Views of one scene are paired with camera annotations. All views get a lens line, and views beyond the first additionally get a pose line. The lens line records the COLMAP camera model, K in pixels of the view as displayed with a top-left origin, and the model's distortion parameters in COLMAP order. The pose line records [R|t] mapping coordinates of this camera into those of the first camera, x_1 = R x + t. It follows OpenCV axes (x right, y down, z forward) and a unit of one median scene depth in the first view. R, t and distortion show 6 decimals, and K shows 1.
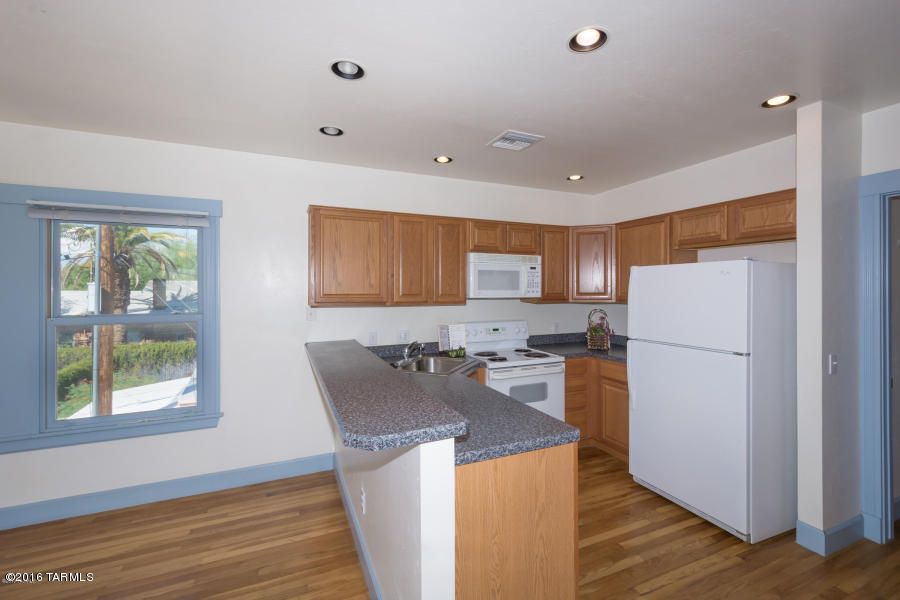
lens RADIAL K [[395.1, 0, 452.3], [0, 395.1, 281.8], [0, 0, 1]] dist [0.013085, -0.000367]
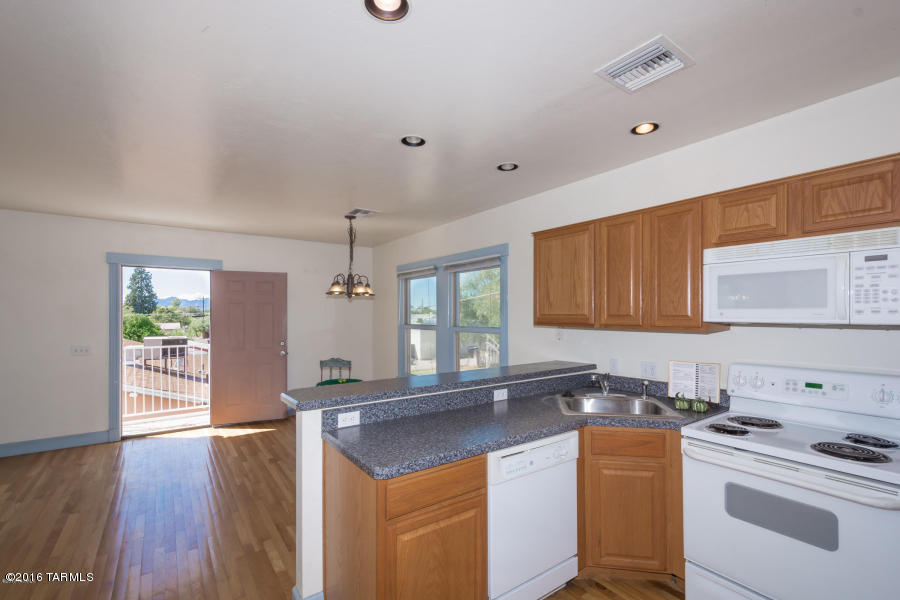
lens RADIAL K [[407.4, 0, 450.0], [0, 407.4, 300.0], [0, 0, 1]] dist [0.009282, -0.000271]
pose [[0.189224, -0.030631, -0.981456, 0.618564], [0.022777, 0.999381, -0.026799, 0.014889], [0.981670, -0.017284, 0.189805, 0.487160]]
